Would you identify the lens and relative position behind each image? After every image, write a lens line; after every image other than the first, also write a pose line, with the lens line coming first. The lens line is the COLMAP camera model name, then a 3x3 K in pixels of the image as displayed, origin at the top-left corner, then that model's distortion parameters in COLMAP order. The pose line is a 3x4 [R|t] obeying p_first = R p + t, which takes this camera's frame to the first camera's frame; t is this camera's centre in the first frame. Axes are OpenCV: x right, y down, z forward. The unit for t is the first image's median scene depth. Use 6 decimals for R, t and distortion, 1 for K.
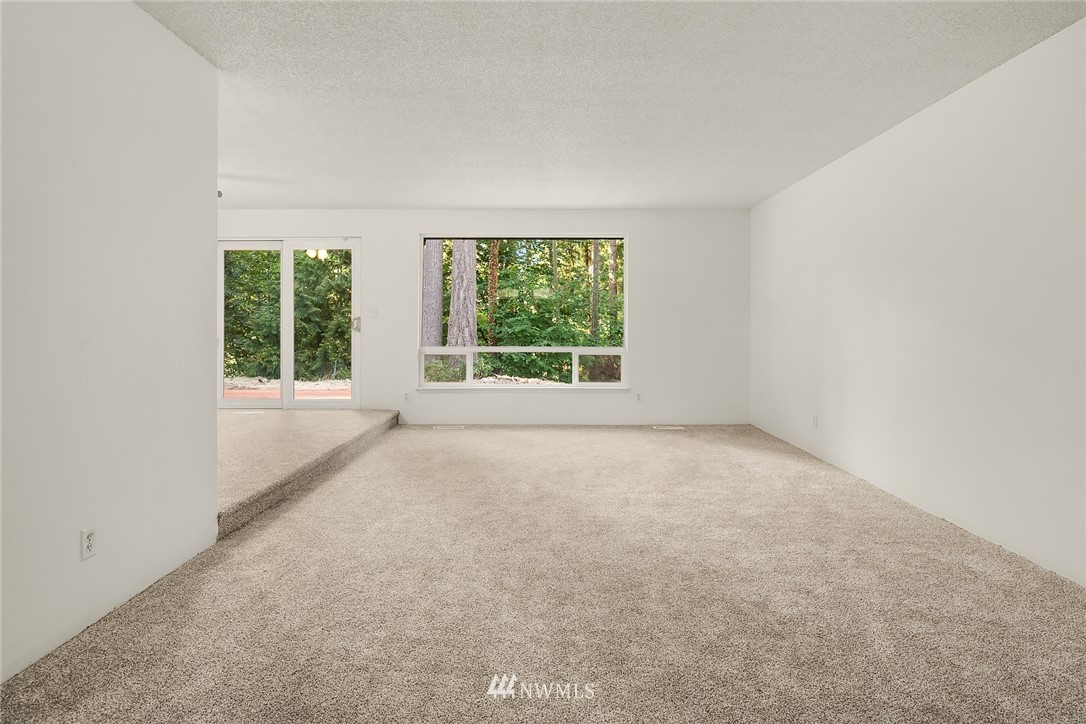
lens RADIAL K [[594.6, 0, 537.6], [0, 594.6, 328.0], [0, 0, 1]] dist [0.001743, 0.000559]
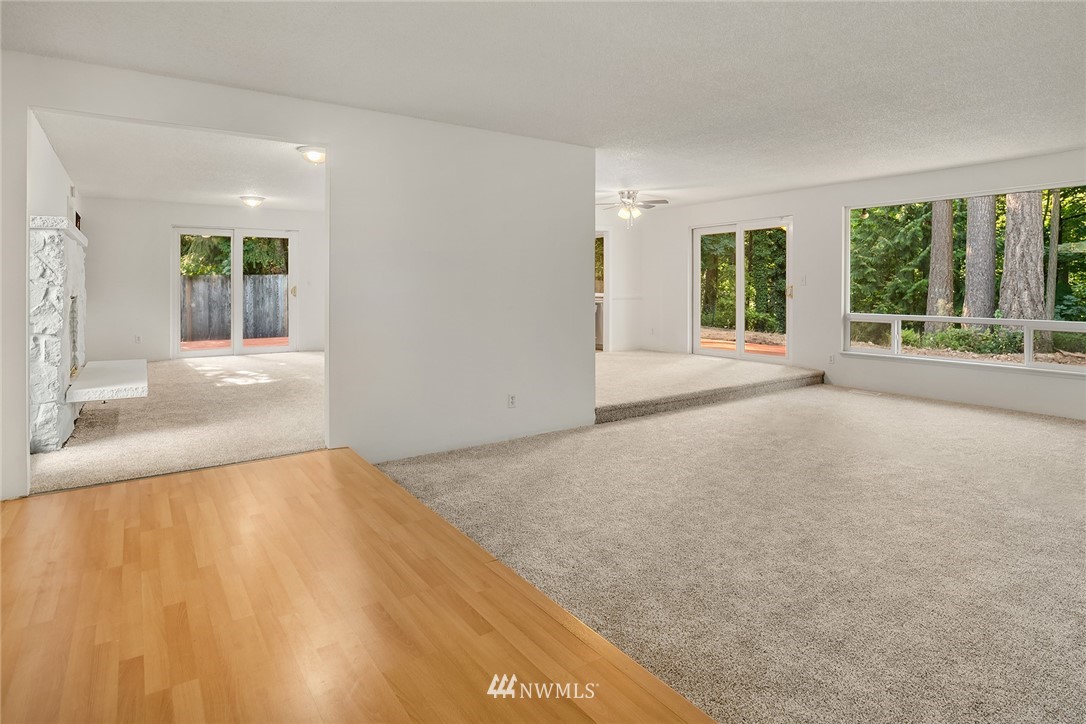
lens RADIAL K [[594.6, 0, 542.1], [0, 594.6, 281.4], [0, 0, 1]] dist [0.001743, 0.000559]
pose [[0.577574, -0.007189, -0.816306, 0.180308], [0.001456, 0.999969, -0.007776, -0.008695], [0.816337, 0.003303, 0.577567, -0.025801]]
